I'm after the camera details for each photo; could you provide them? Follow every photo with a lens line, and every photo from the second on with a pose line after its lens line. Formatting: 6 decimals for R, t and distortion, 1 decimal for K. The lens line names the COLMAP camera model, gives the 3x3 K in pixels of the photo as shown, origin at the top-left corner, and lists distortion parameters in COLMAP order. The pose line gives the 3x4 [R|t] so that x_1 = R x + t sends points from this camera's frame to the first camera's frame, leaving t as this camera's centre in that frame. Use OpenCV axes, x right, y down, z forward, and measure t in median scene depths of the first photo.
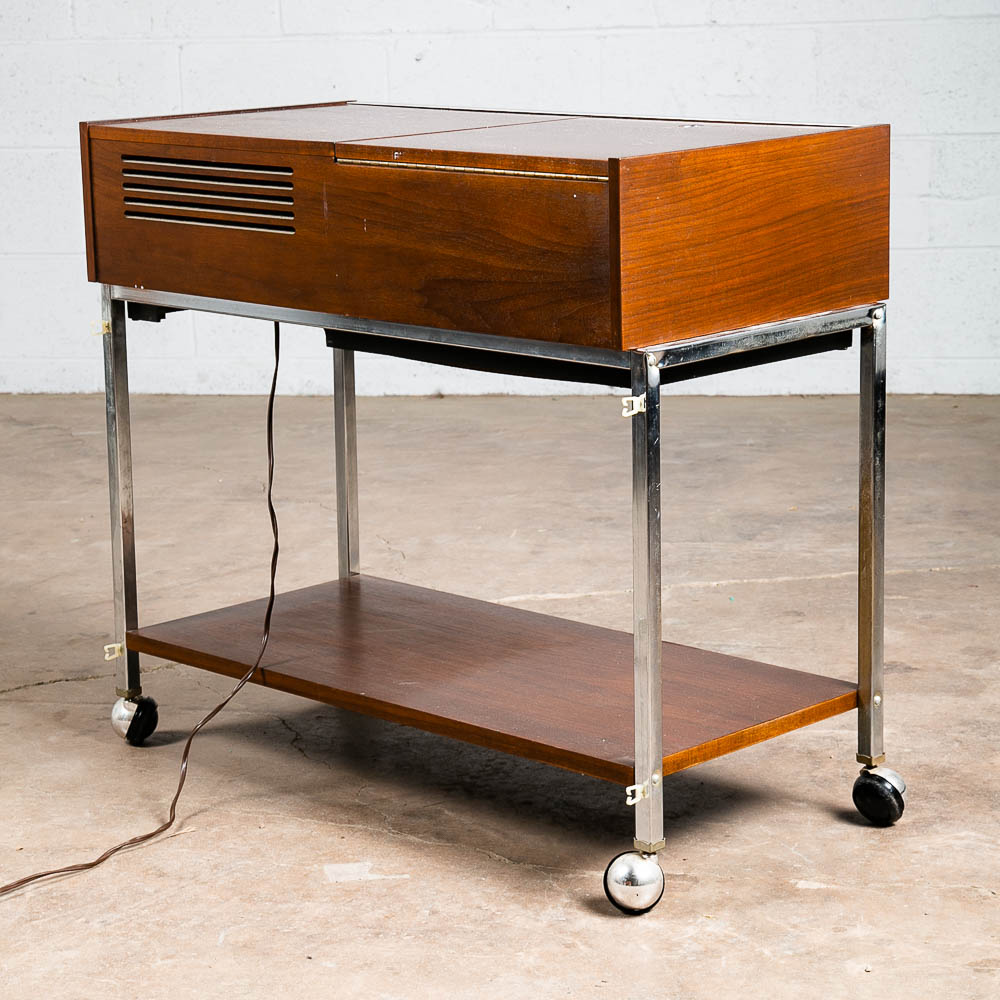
lens RADIAL K [[2974.9, 0, 471.6], [0, 2974.9, 414.0], [0, 0, 1]] dist [0.261505, 0.000000]
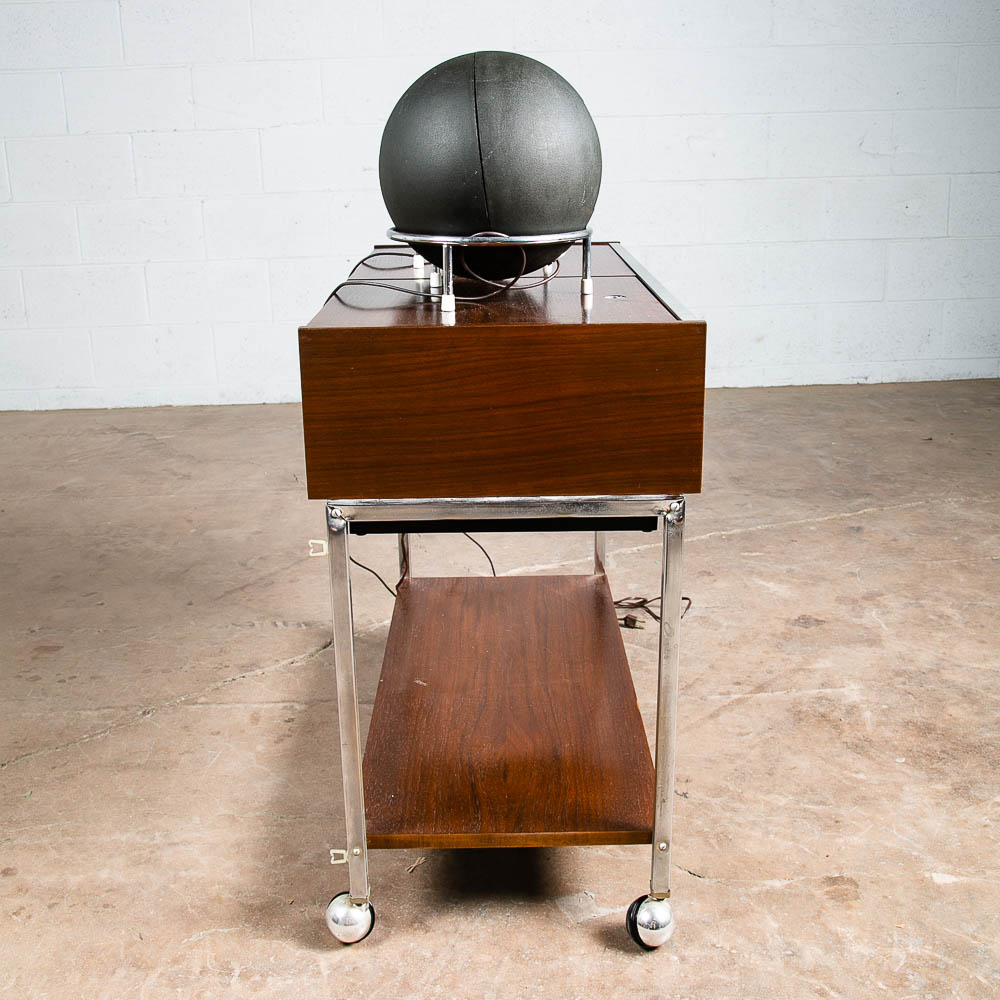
lens RADIAL K [[1215.3, 0, 506.2], [0, 1215.3, 443.7], [0, 0, 1]] dist [-0.059925, 0.000000]
pose [[0.973705, -0.054293, 0.221248, -0.146606], [0.035376, 0.995440, 0.088585, -0.068007], [-0.225048, -0.078429, 0.971186, 0.479657]]
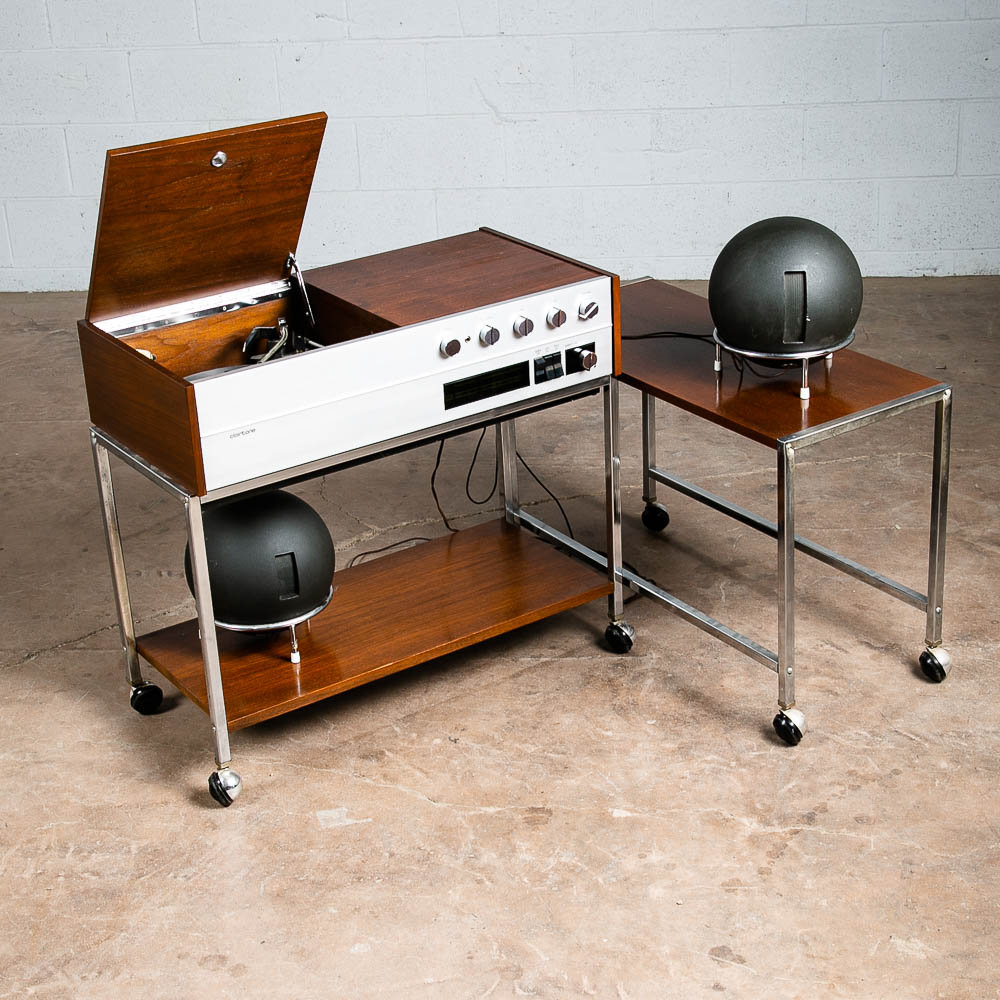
lens RADIAL K [[2047.4, 0, 514.2], [0, 2047.4, 487.0], [0, 0, 1]] dist [0.059897, 0.000000]
pose [[0.993657, -0.058154, 0.096244, -0.035110], [0.034750, 0.972799, 0.229028, -0.231367], [-0.106945, -0.224231, 0.968650, -0.023849]]
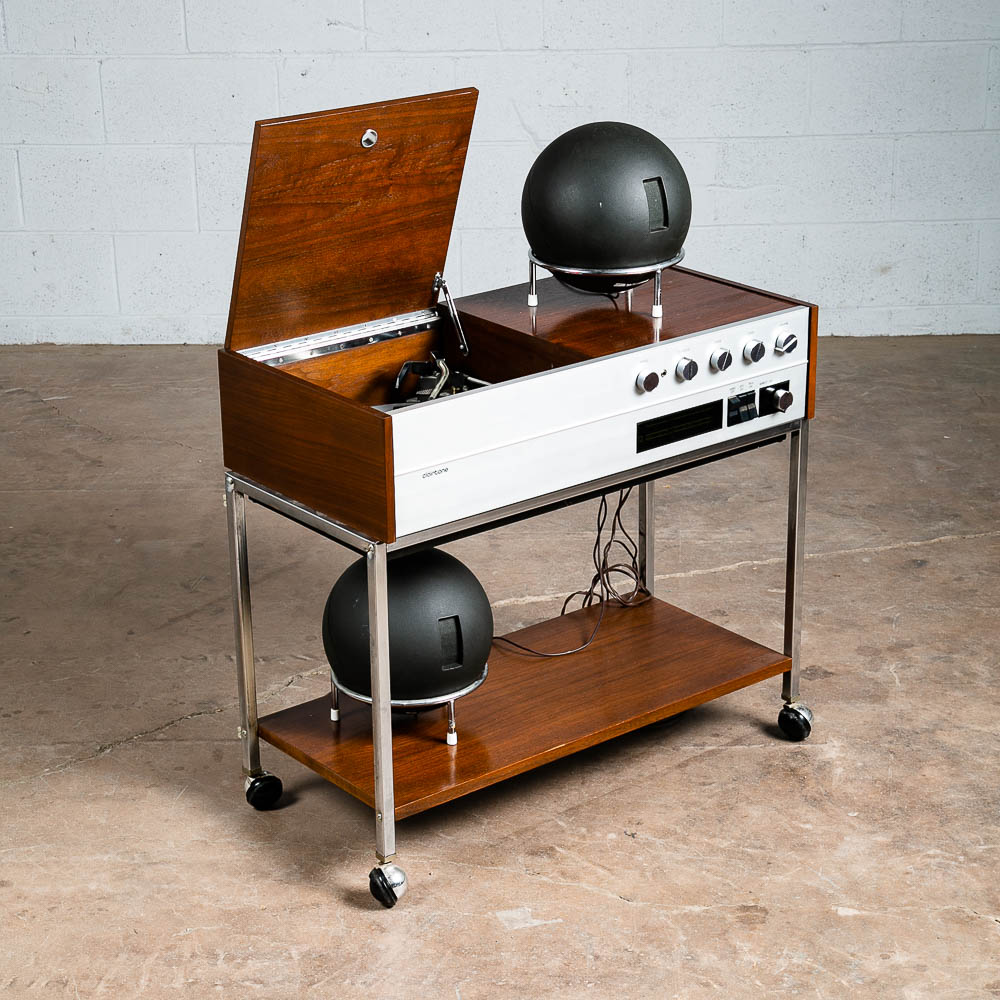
lens RADIAL K [[2553.6, 0, 494.7], [0, 2553.6, 491.0], [0, 0, 1]] dist [0.231716, 0.000000]
pose [[0.983285, -0.048257, 0.175561, -0.219013], [0.017055, 0.984410, 0.175061, -0.218743], [-0.181272, -0.169140, 0.968779, -0.102076]]
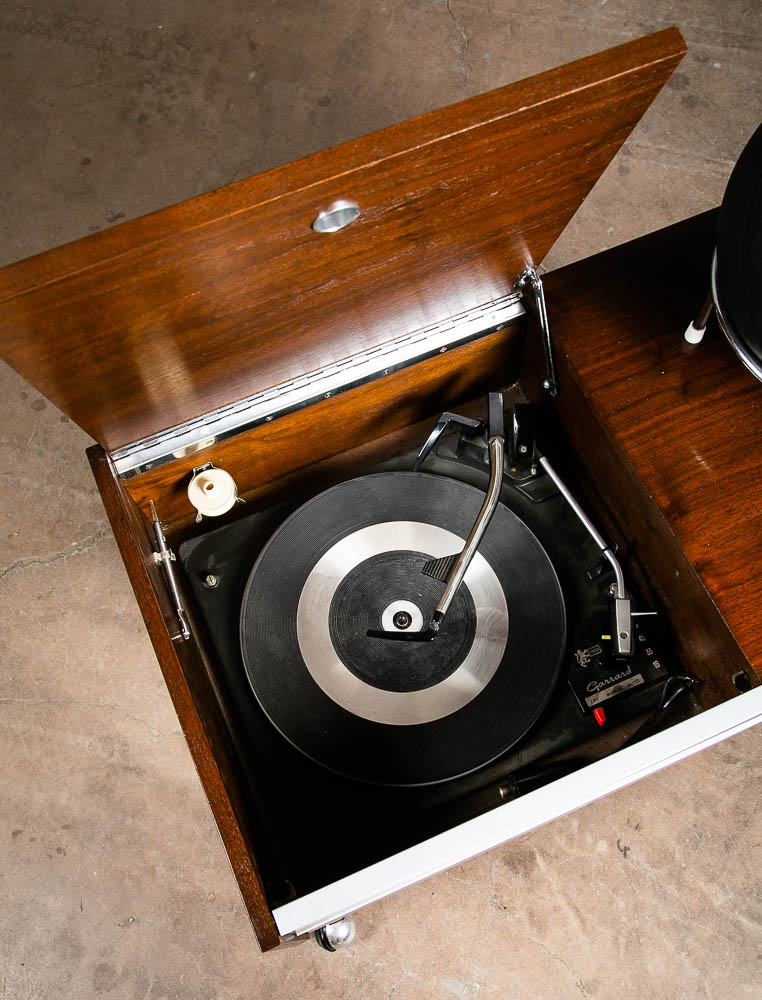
lens RADIAL K [[989.5, 0, 388.0], [0, 989.5, 526.5], [0, 0, 1]] dist [-0.017417, 0.000000]
pose [[0.996783, 0.069061, -0.040672, -0.060473], [-0.001519, 0.523654, 0.851929, -0.278663], [0.080134, -0.849127, 0.522075, 0.829853]]
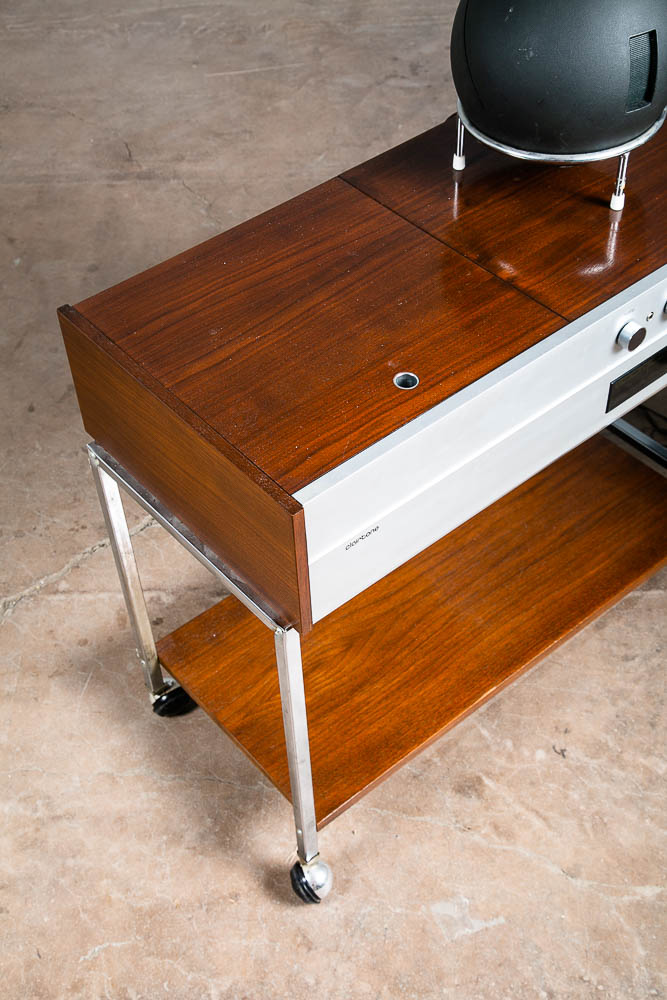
lens RADIAL K [[1345.7, 0, 335.1], [0, 1345.7, 502.0], [0, 0, 1]] dist [0.125222, 0.000000]
pose [[0.978226, -0.152681, 0.140577, -0.126622], [0.042105, 0.809257, 0.585944, -0.288917], [-0.203226, -0.567267, 0.798065, 0.568003]]
